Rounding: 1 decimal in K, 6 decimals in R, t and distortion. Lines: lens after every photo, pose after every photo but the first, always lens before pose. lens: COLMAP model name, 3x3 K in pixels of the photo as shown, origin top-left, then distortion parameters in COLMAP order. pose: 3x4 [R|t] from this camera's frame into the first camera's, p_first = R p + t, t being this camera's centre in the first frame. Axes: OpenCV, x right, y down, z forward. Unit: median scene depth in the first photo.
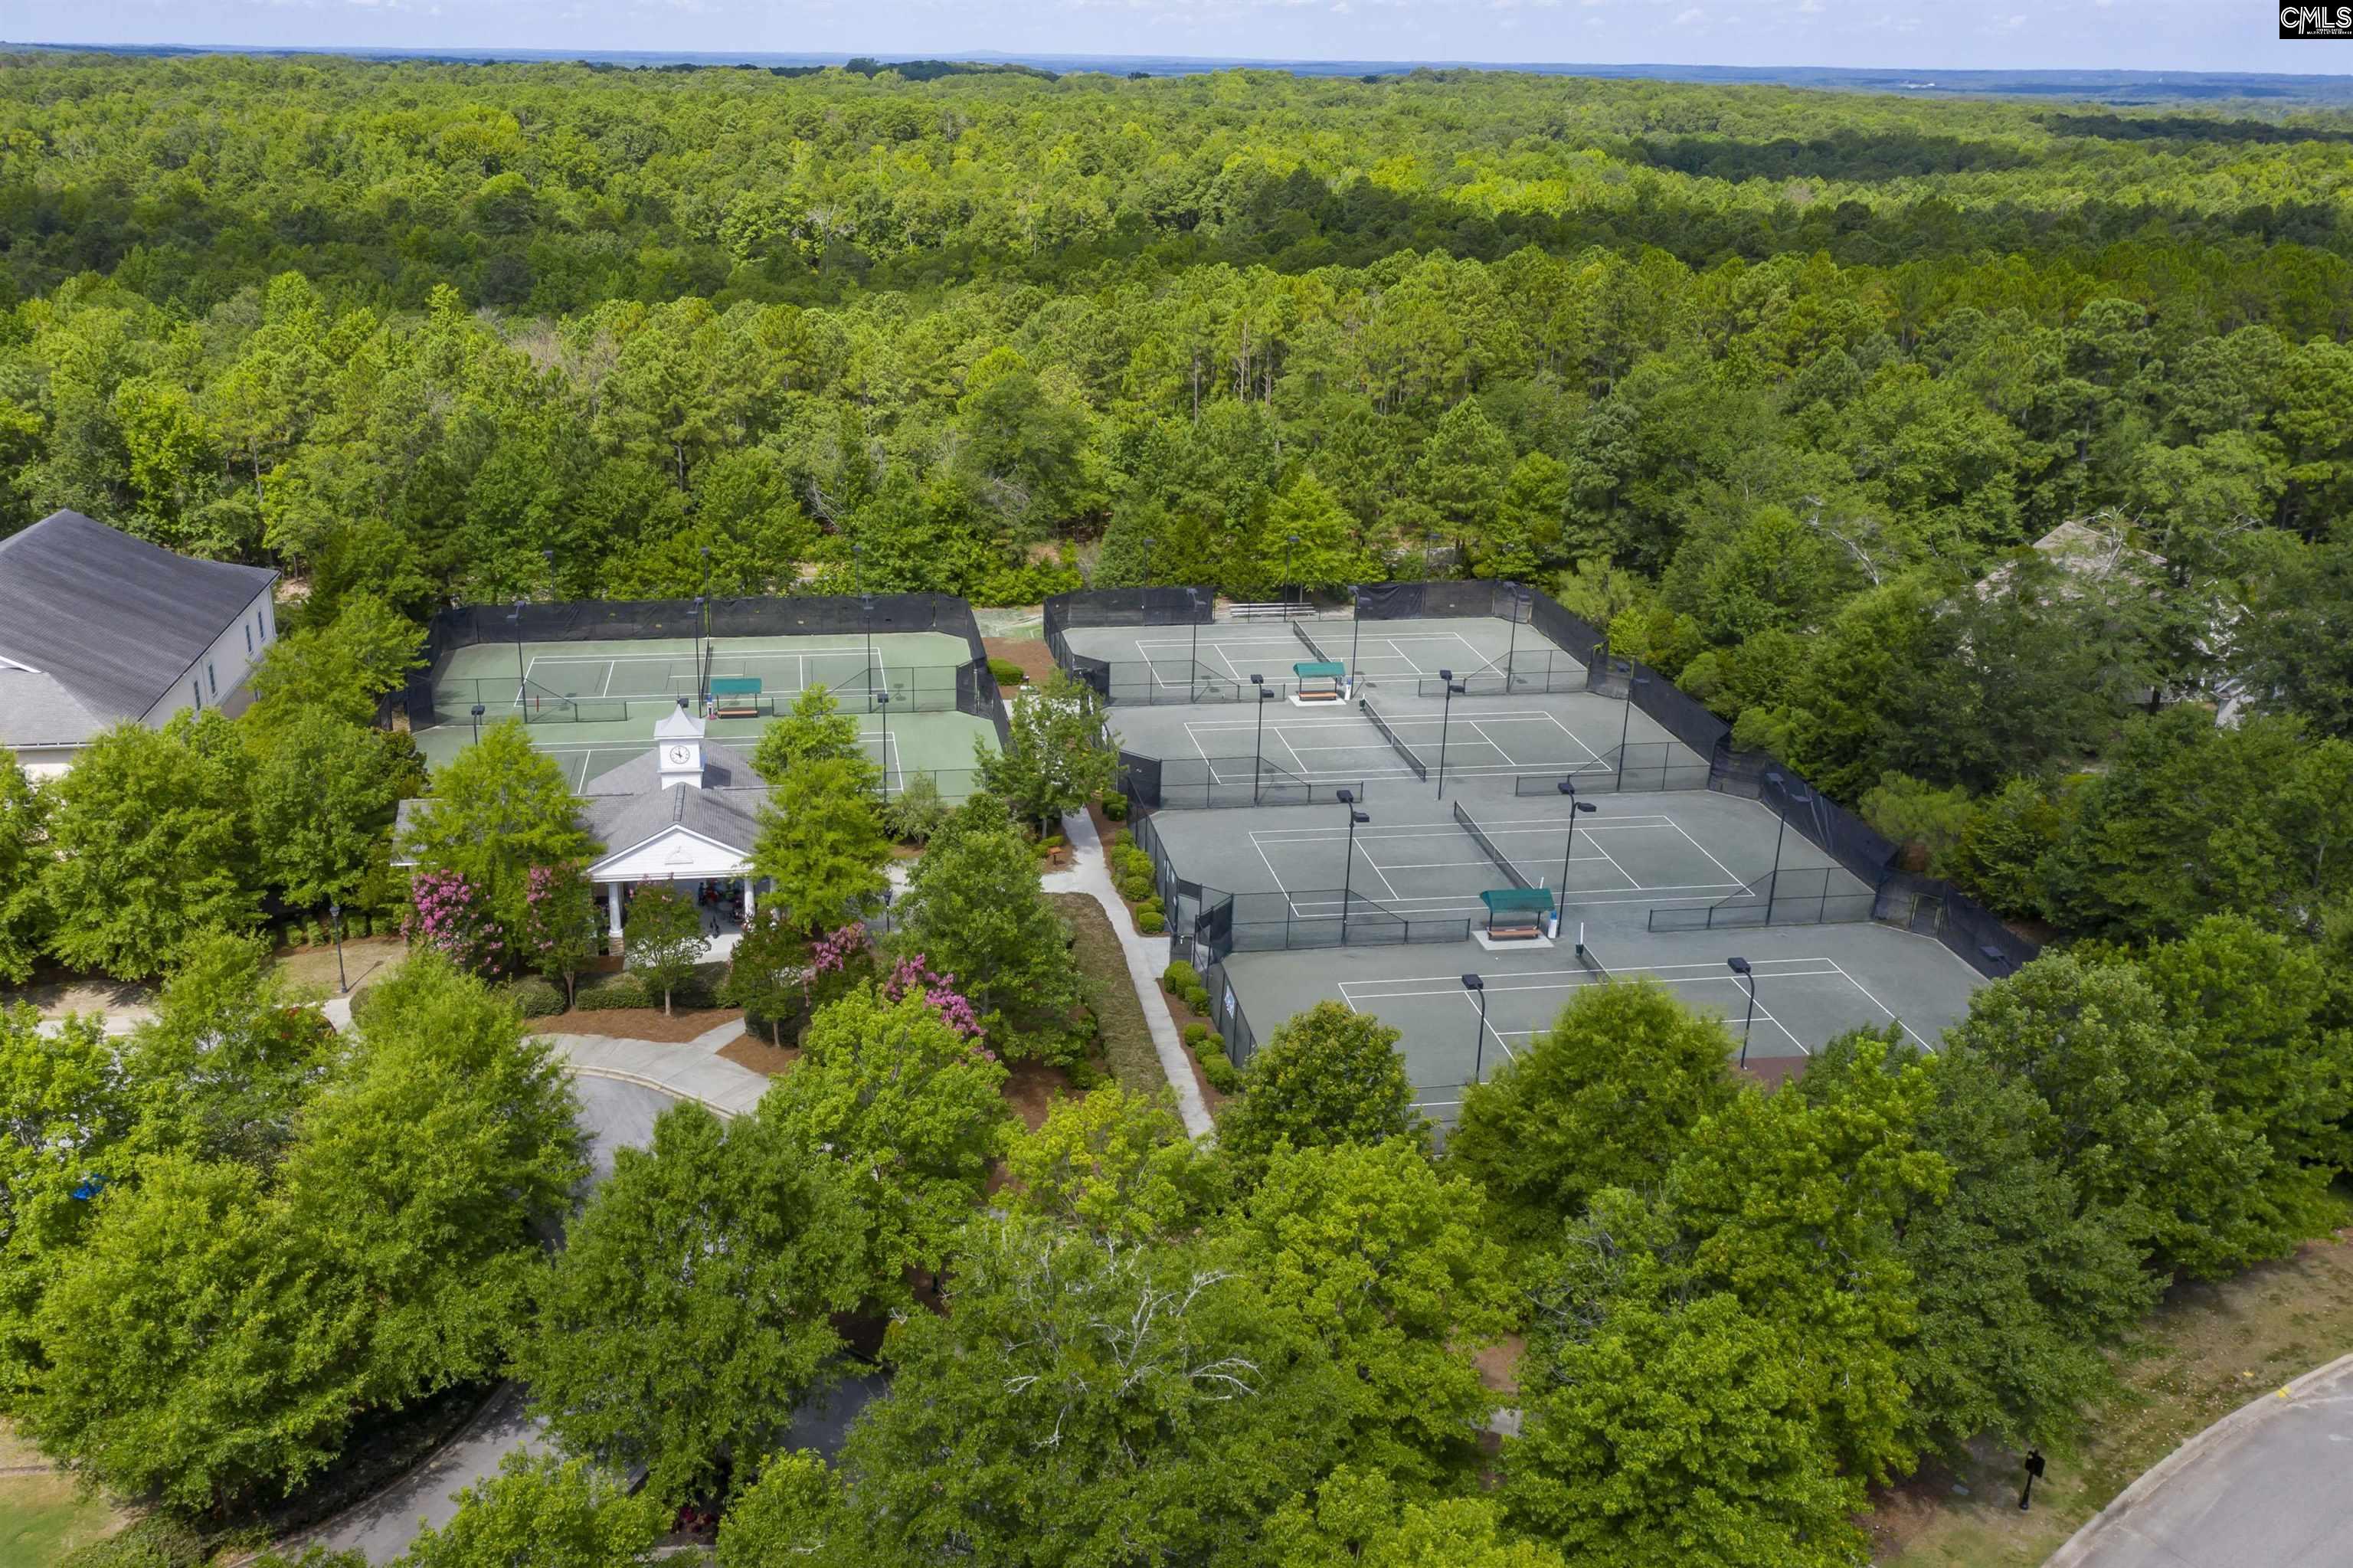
lens RADIAL K [[1982.5, 0, 1176.5], [0, 1982.5, 784.0], [0, 0, 1]] dist [-0.006896, -0.002716]
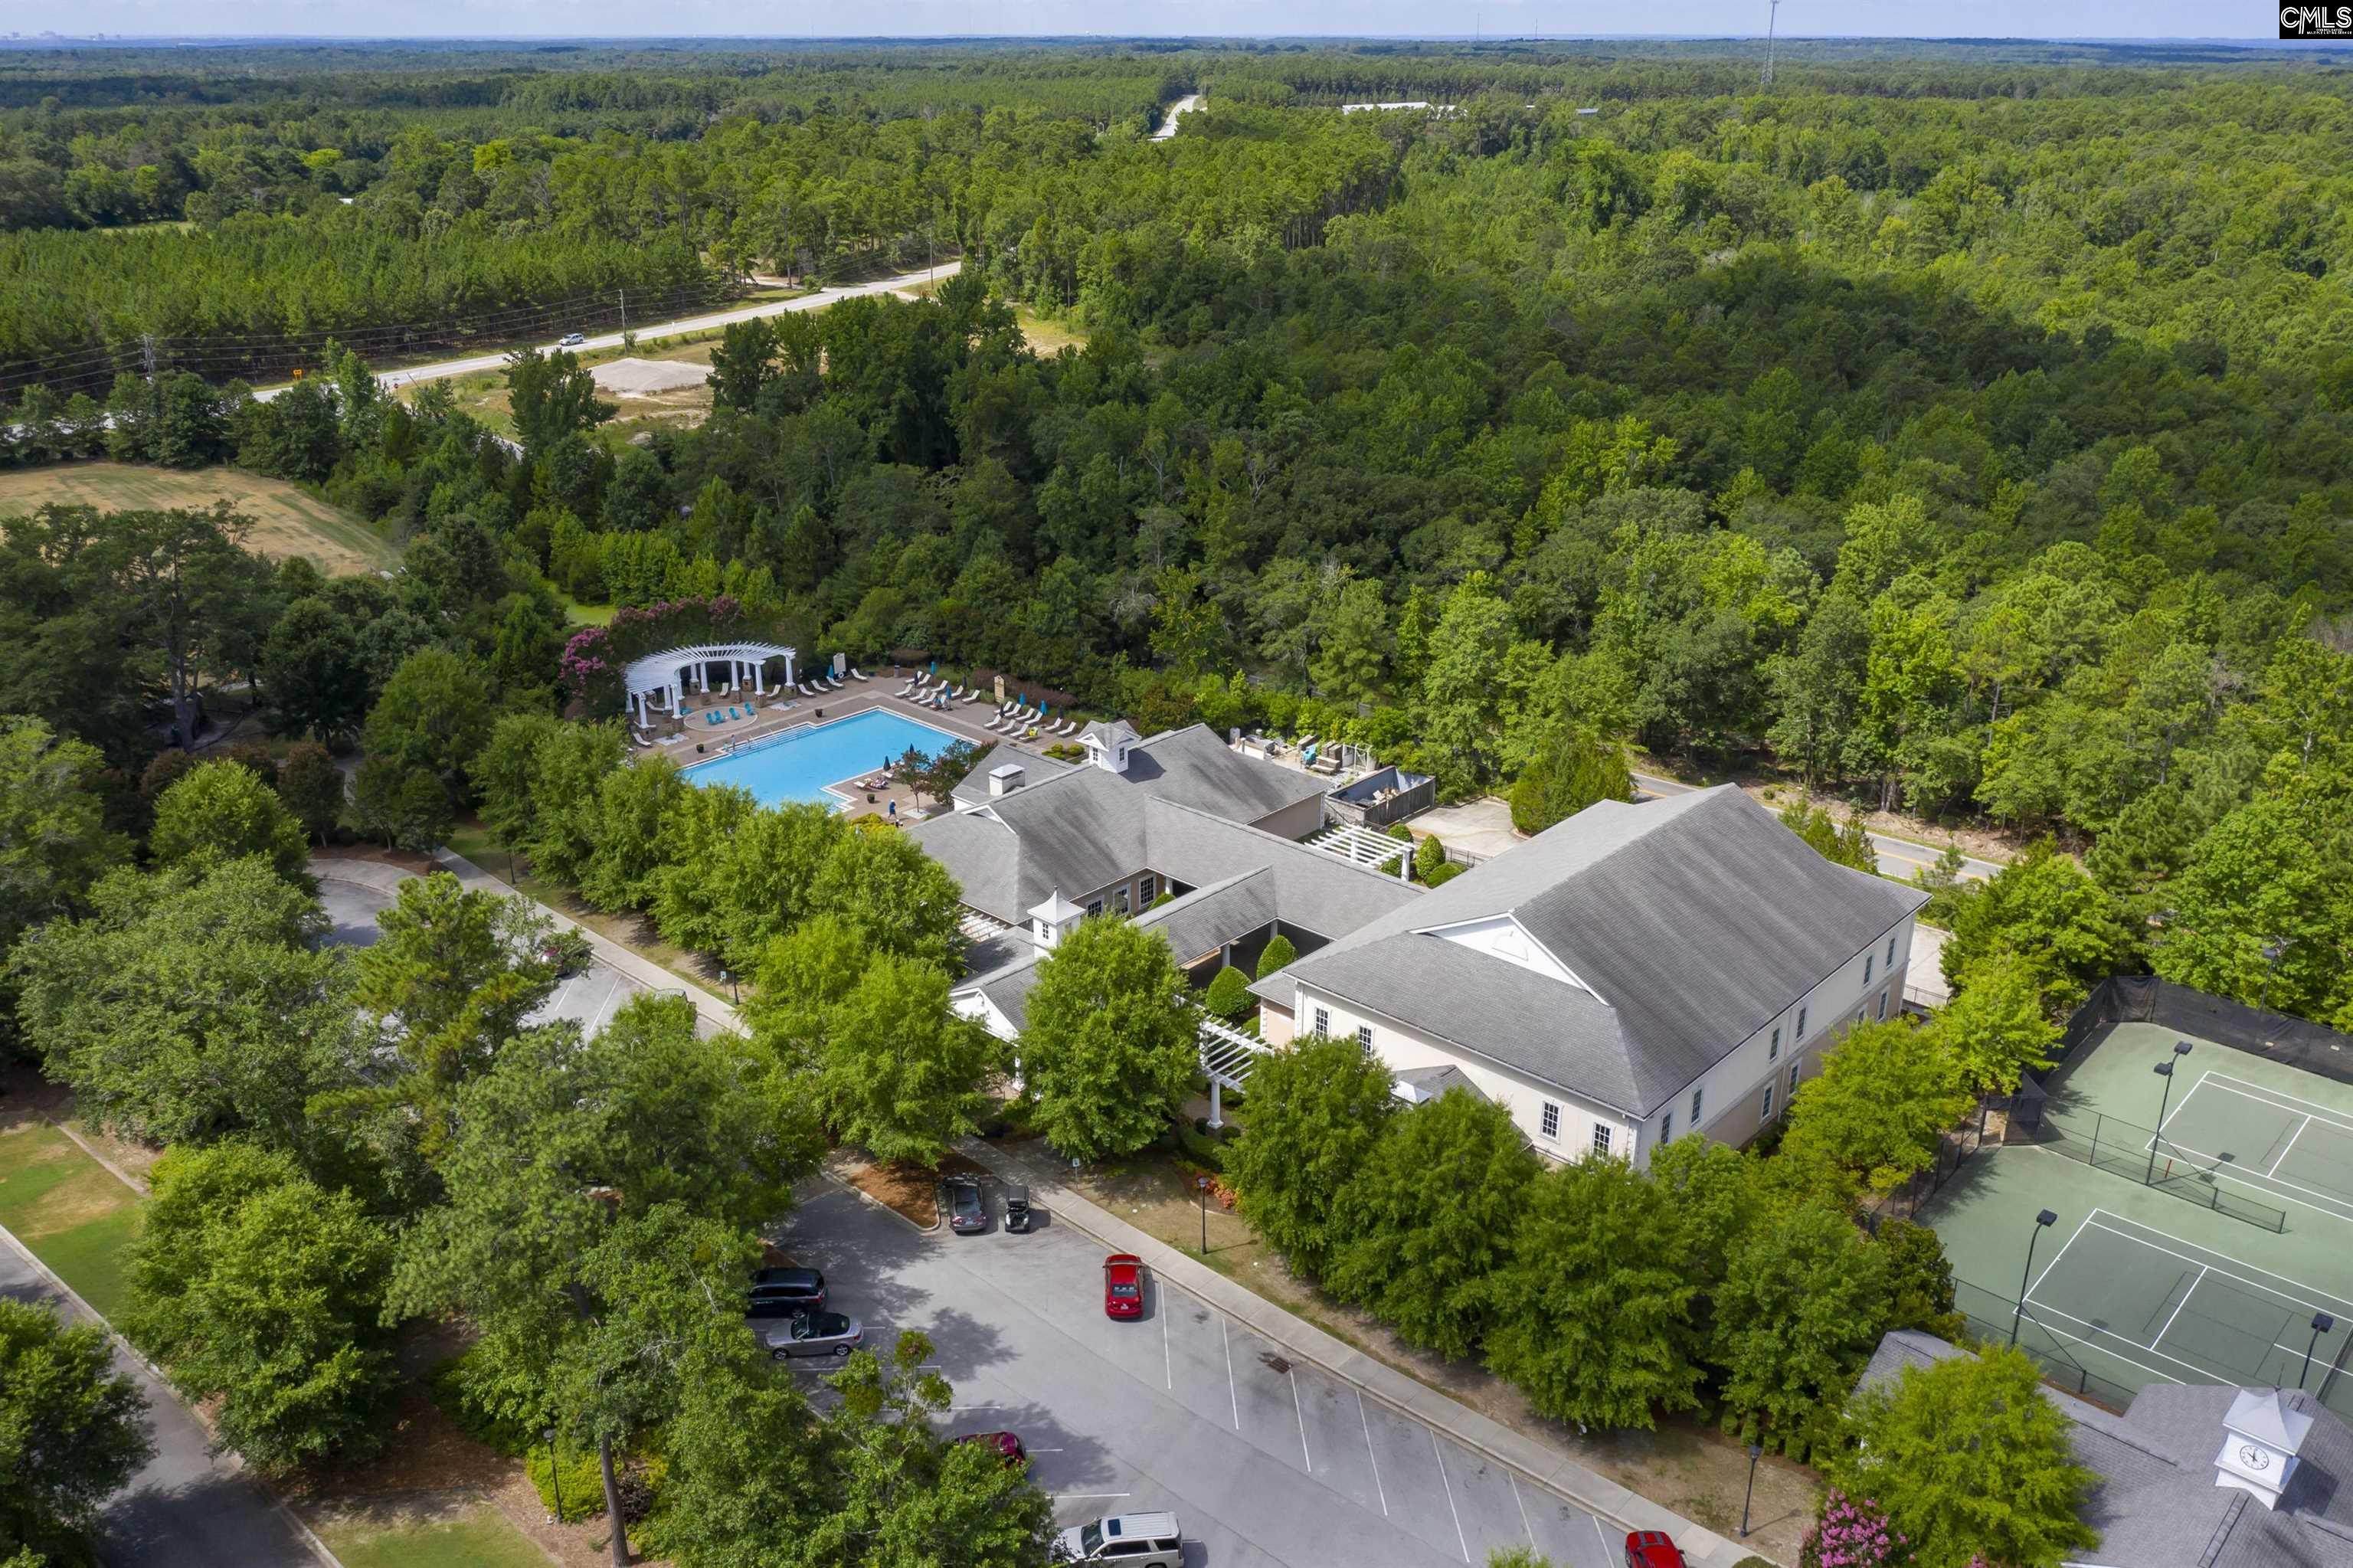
lens RADIAL K [[1982.5, 0, 1176.5], [0, 1982.5, 784.0], [0, 0, 1]] dist [-0.006896, -0.002716]
pose [[0.609099, 0.274257, -0.744165, -0.016849], [-0.255198, 0.956179, 0.143513, -0.166867], [0.750915, 0.102496, 0.652397, 0.149371]]
